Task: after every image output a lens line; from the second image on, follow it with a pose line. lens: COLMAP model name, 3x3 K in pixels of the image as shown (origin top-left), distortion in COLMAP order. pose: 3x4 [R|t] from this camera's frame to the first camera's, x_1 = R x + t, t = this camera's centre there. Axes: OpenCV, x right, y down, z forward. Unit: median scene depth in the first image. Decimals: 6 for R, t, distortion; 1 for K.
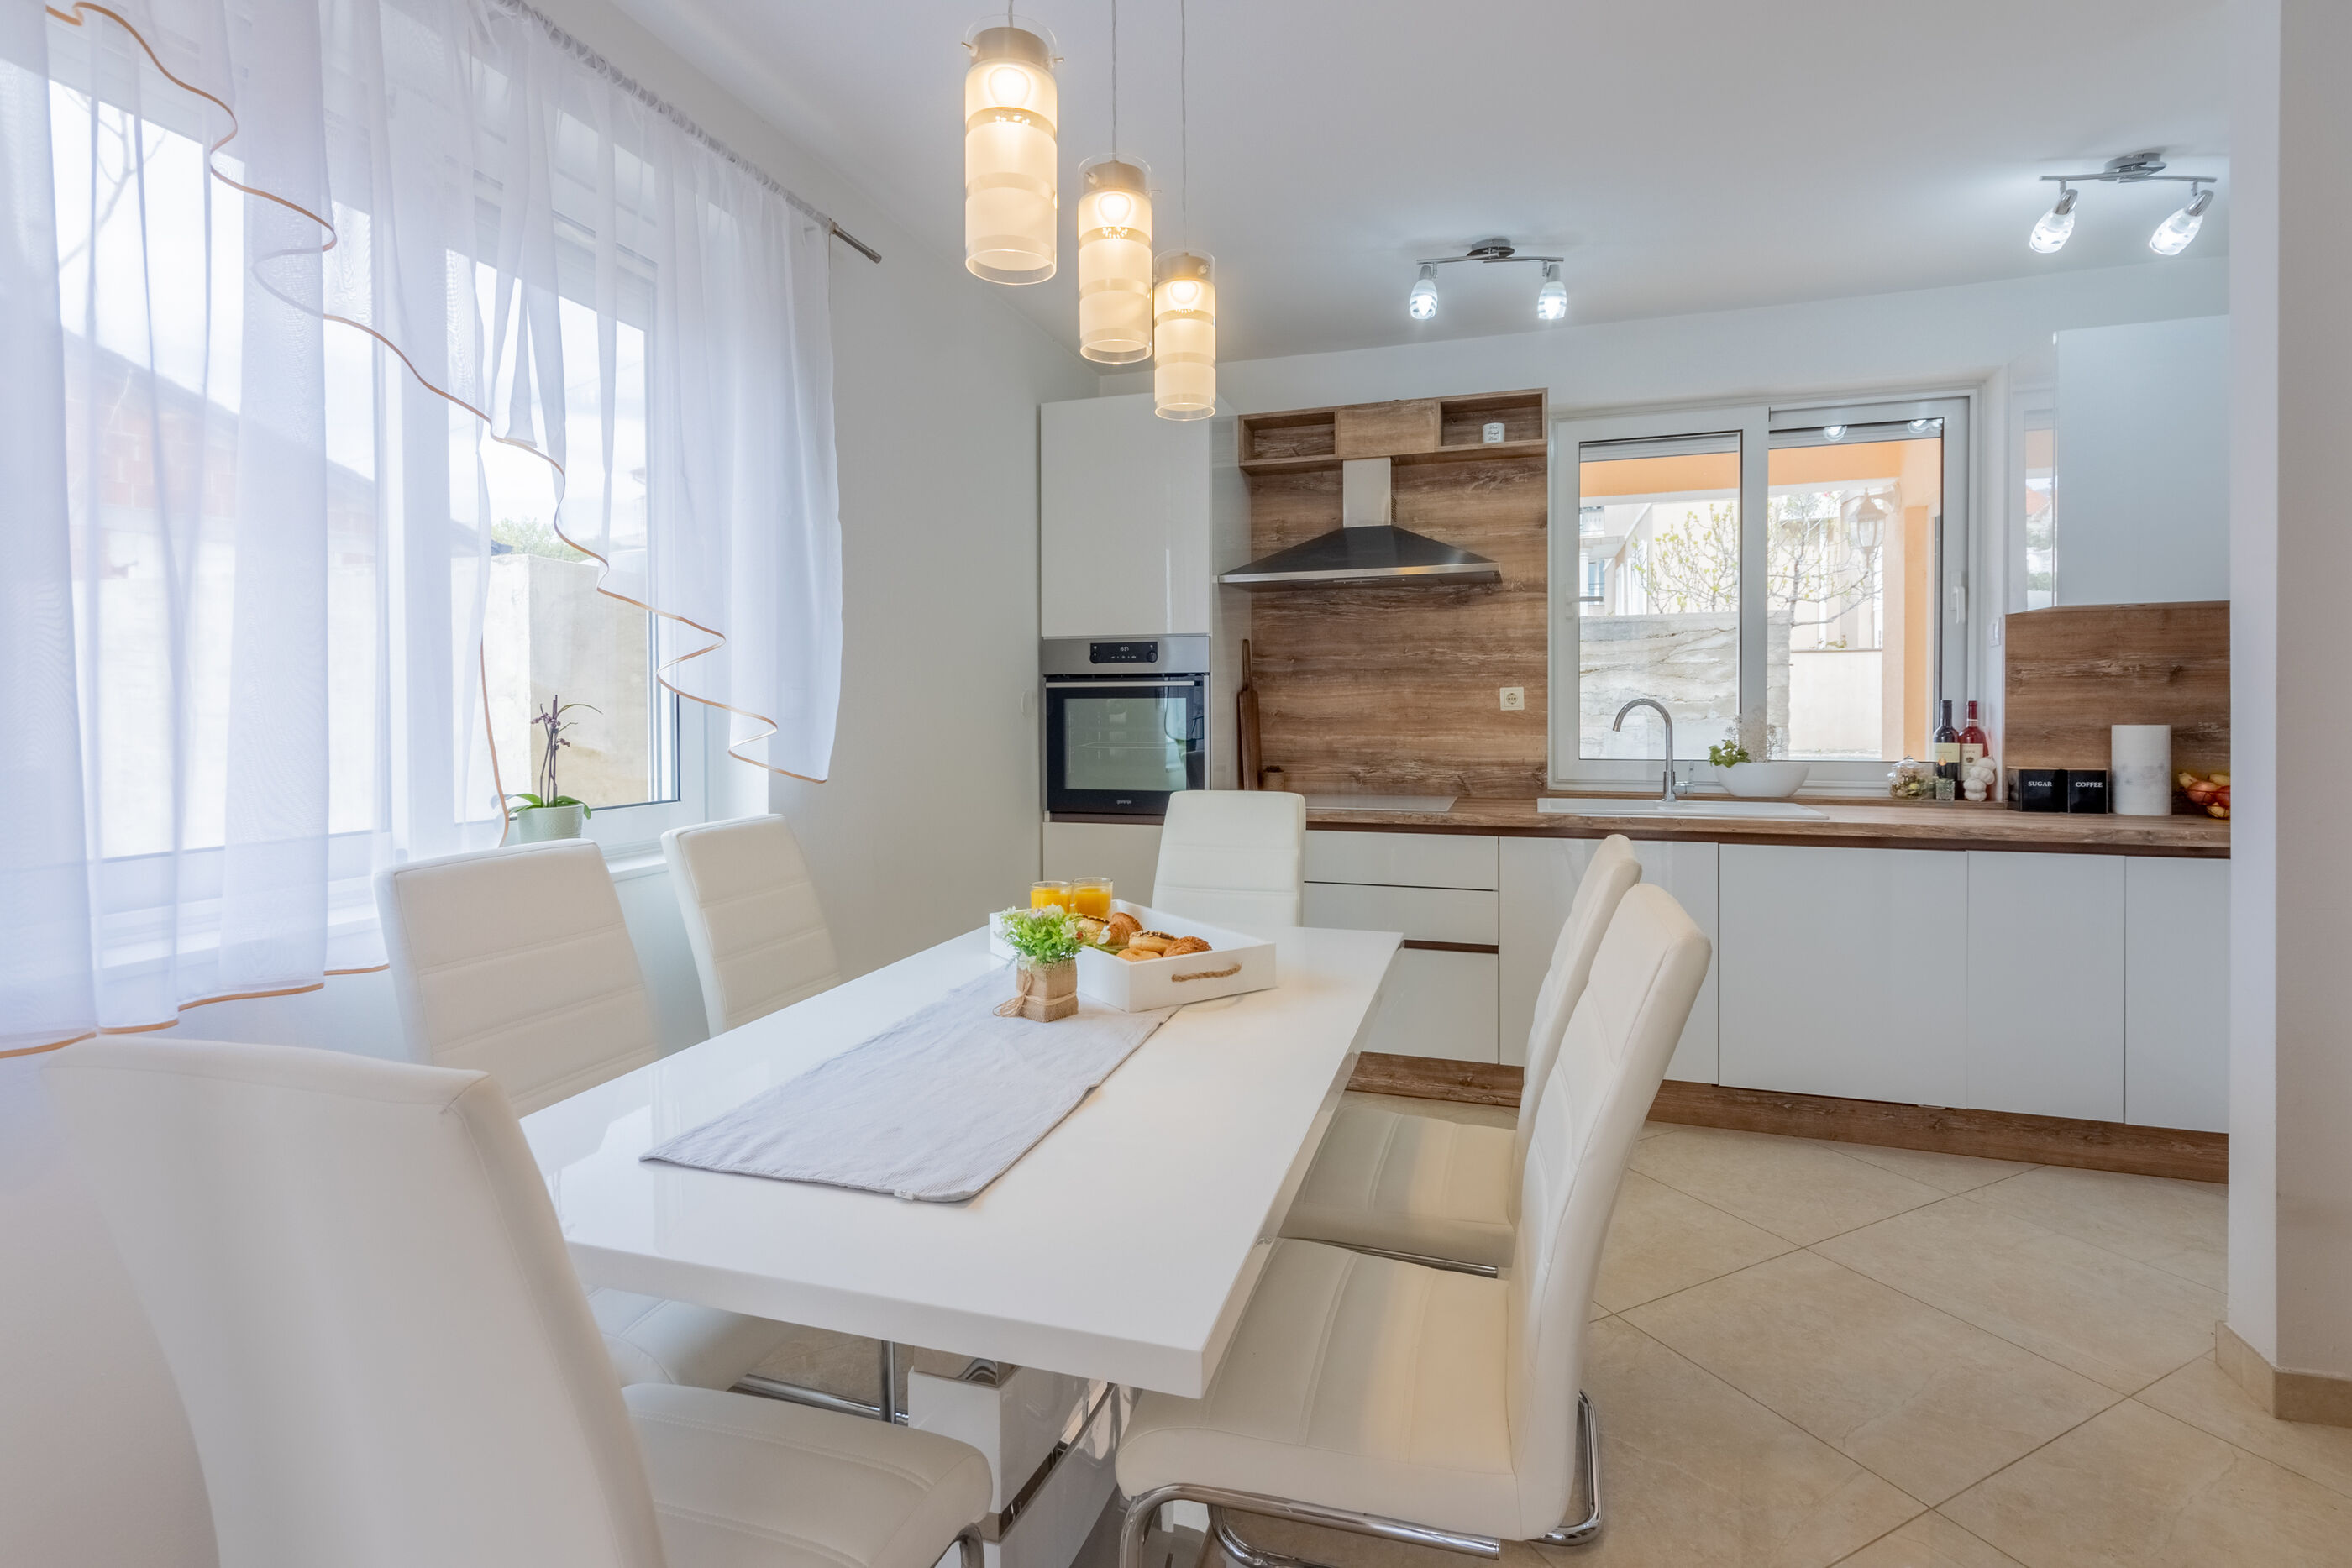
lens RADIAL K [[1100.0, 0, 1178.2], [0, 1100.0, 723.0], [0, 0, 1]] dist [0.003812, 0.000214]
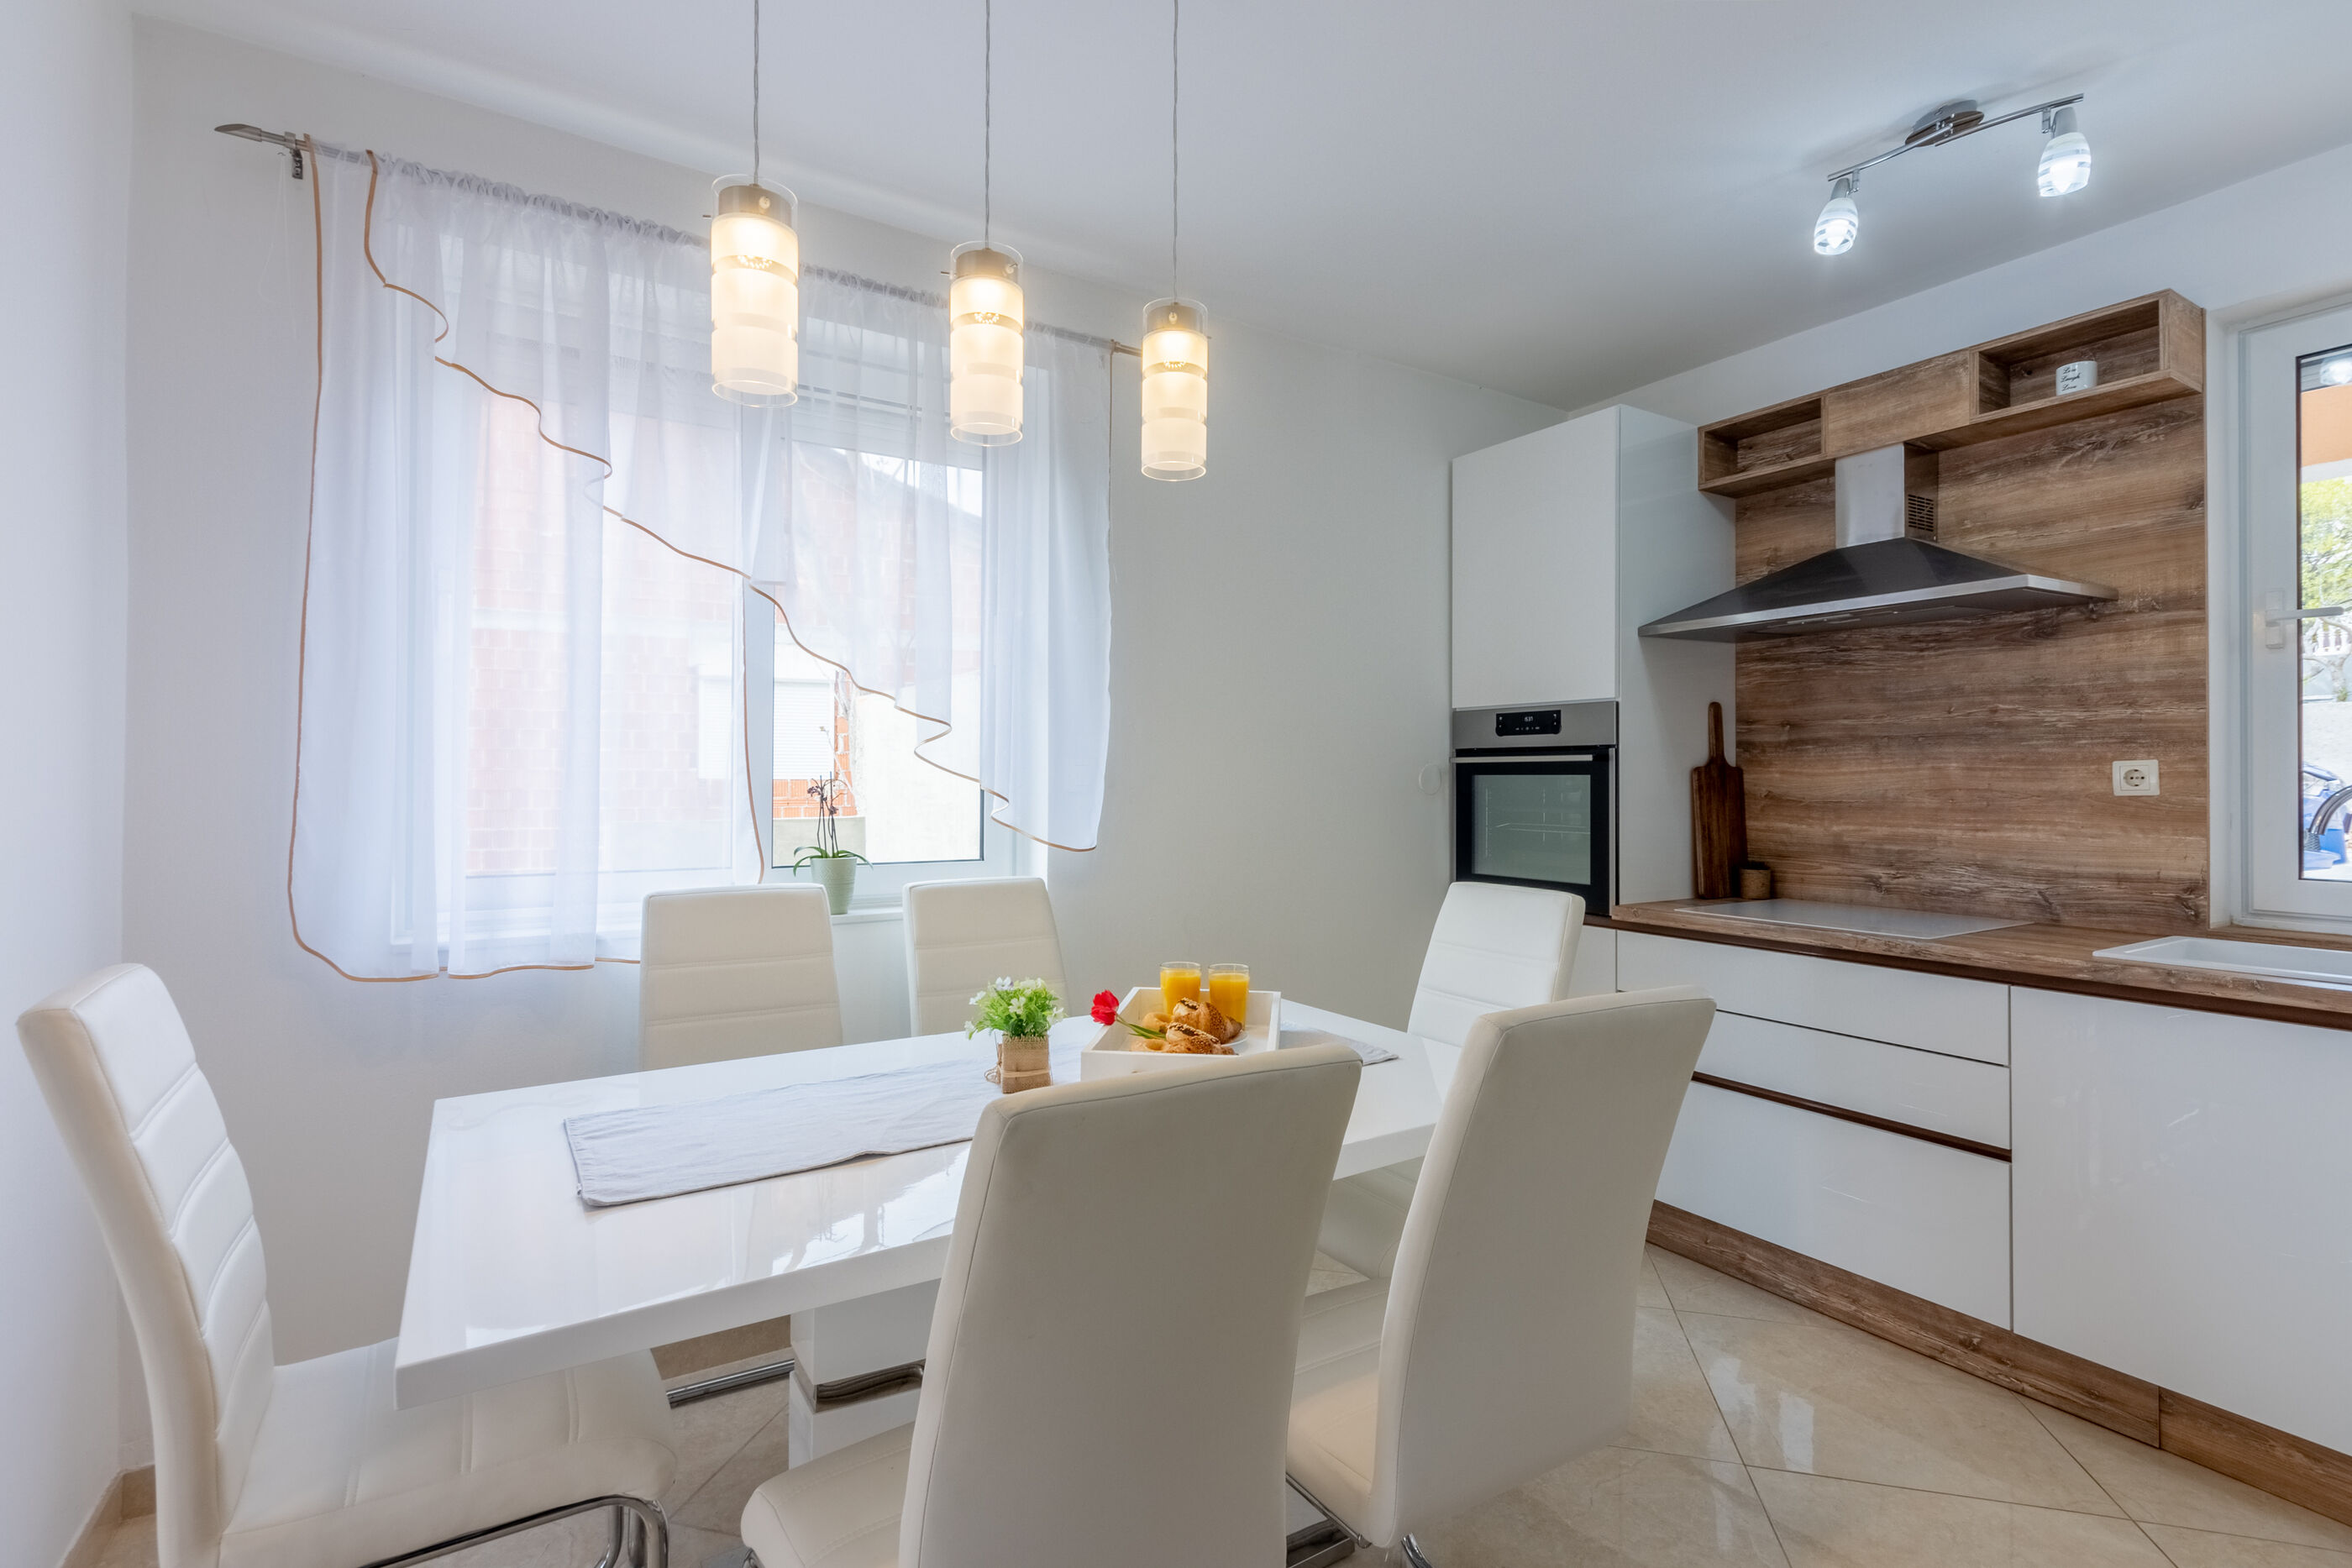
lens RADIAL K [[1100.0, 0, 1171.5], [0, 1100.0, 769.6], [0, 0, 1]] dist [0.003812, 0.000214]
pose [[0.761123, 0.001107, -0.648607, 0.297515], [-0.016814, 0.999696, -0.018024, -0.005890], [0.648390, 0.024624, 0.760910, 0.141912]]
